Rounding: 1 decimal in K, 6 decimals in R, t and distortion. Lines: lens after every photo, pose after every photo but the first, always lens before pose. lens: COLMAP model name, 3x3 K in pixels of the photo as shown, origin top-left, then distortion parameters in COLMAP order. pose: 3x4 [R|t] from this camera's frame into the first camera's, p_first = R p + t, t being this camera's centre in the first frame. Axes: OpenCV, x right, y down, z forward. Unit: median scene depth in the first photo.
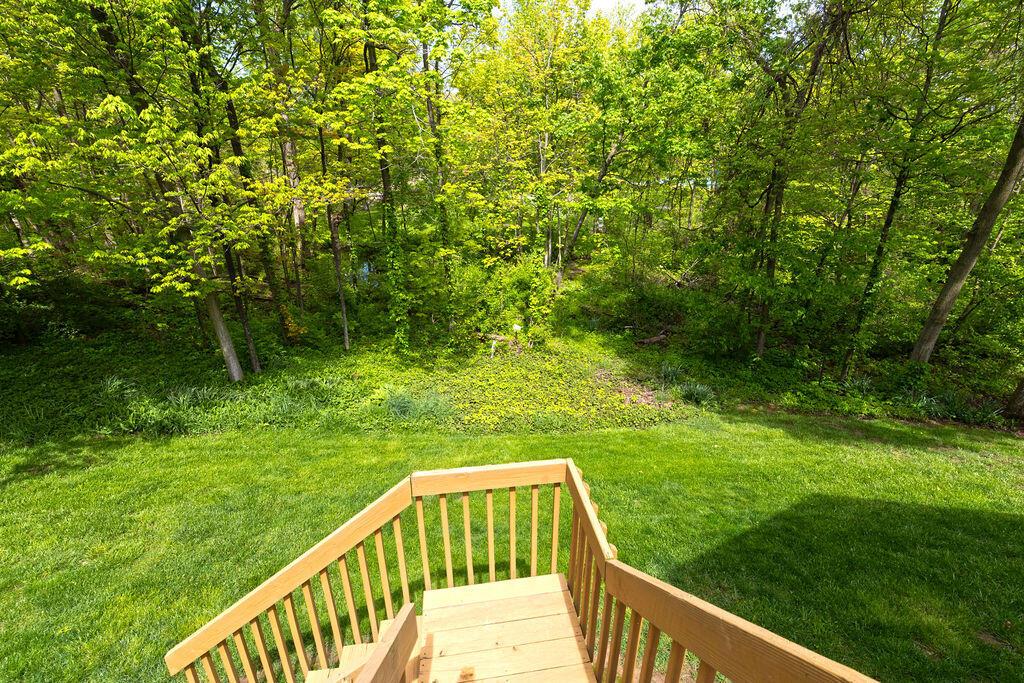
lens RADIAL K [[447.0, 0, 514.8], [0, 447.0, 341.5], [0, 0, 1]] dist [0.002543, -0.000344]
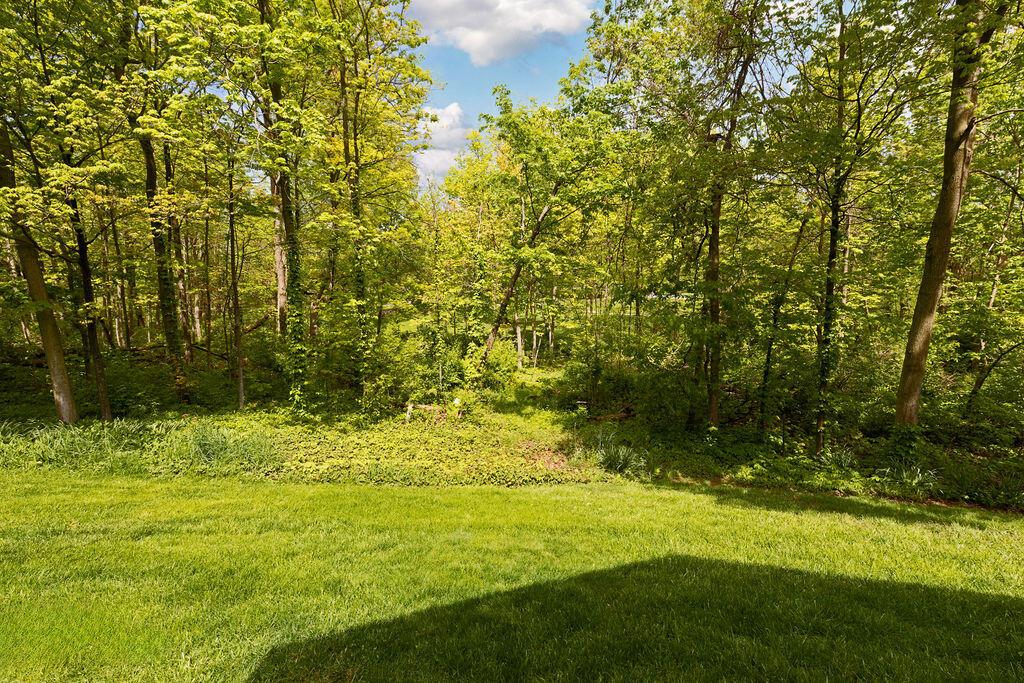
lens RADIAL K [[447.0, 0, 509.2], [0, 447.0, 343.4], [0, 0, 1]] dist [0.002543, -0.000344]
pose [[0.997605, 0.006376, -0.068871, 0.262521], [-0.023102, 0.969275, -0.244891, 0.115318], [0.065193, 0.245895, 0.967101, 0.162721]]
